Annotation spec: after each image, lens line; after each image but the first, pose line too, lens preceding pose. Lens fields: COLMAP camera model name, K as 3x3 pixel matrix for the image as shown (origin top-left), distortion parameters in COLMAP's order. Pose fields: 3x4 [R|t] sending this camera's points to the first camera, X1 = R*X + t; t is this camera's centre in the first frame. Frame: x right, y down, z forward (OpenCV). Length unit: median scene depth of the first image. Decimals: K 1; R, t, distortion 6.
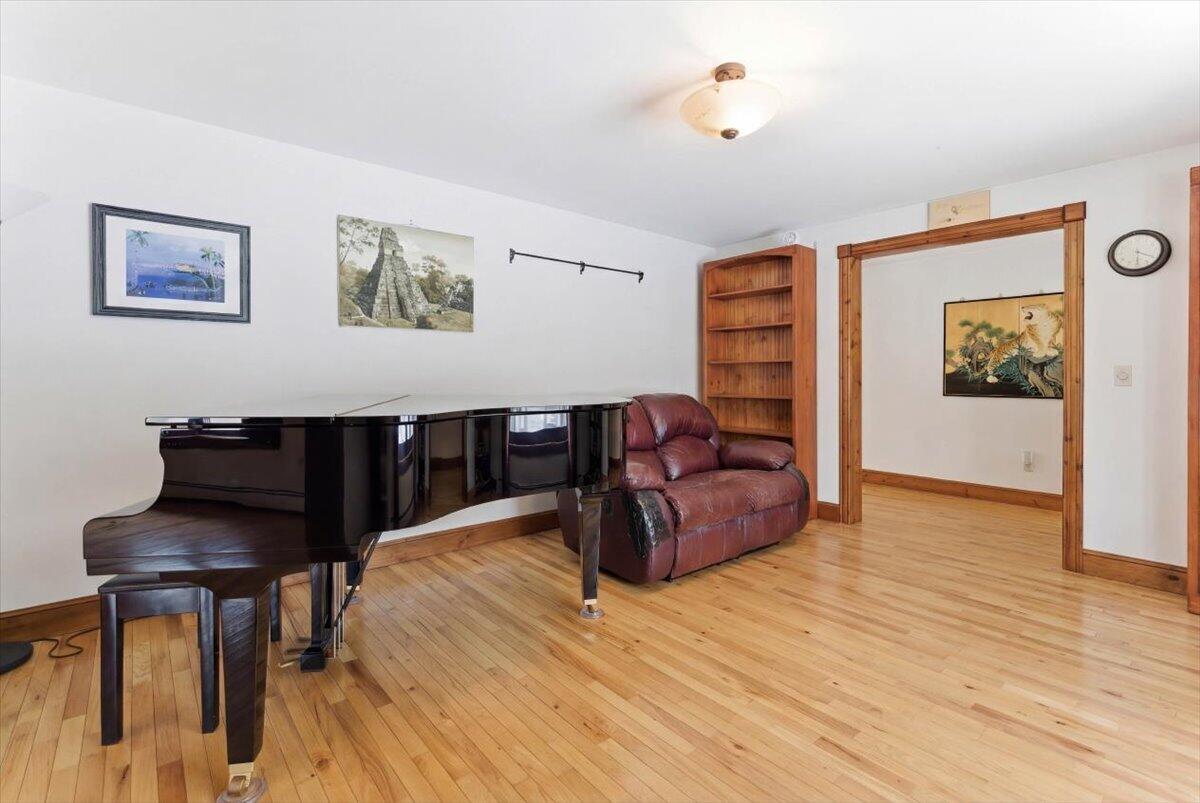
lens RADIAL K [[555.3, 0, 614.0], [0, 555.3, 377.8], [0, 0, 1]] dist [0.001578, 0.000325]
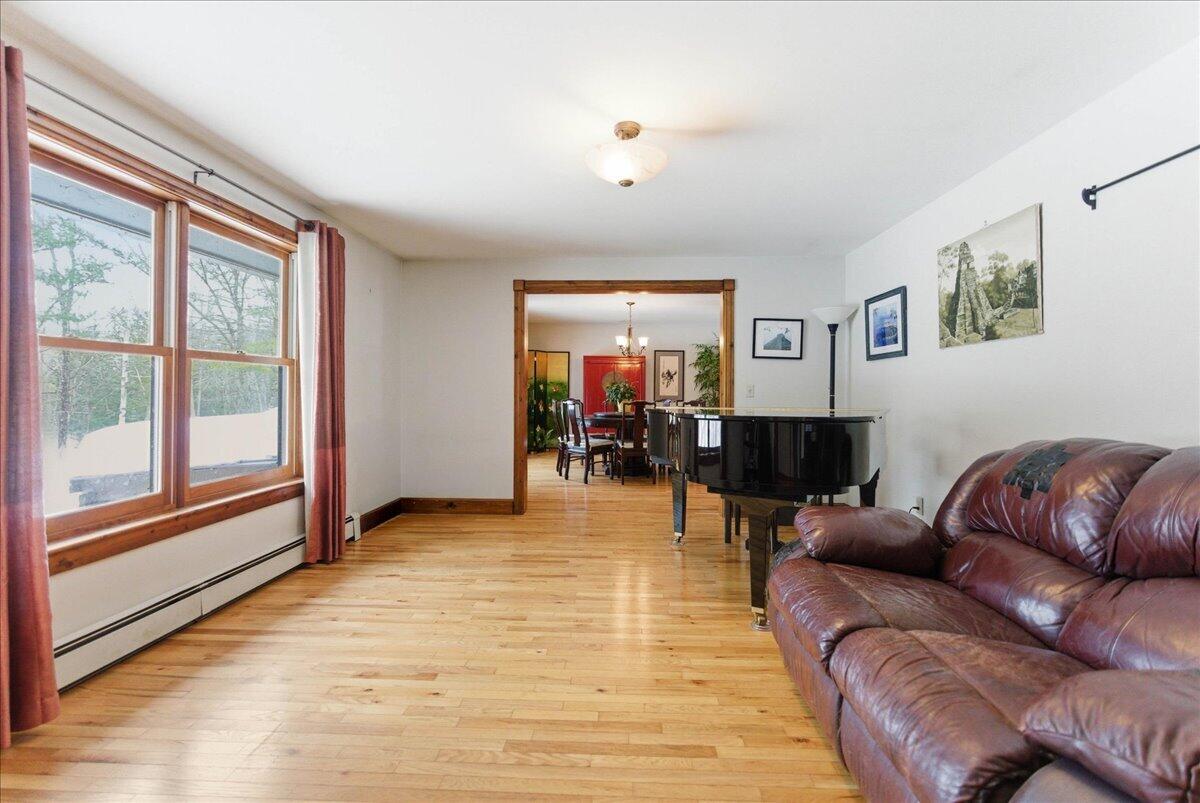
lens RADIAL K [[555.3, 0, 602.3], [0, 555.3, 394.8], [0, 0, 1]] dist [0.001578, 0.000325]
pose [[-0.691518, -0.000925, -0.722359, 0.748337], [-0.005100, 0.999981, 0.003602, -0.002627], [0.722342, 0.006175, -0.691509, 1.233728]]
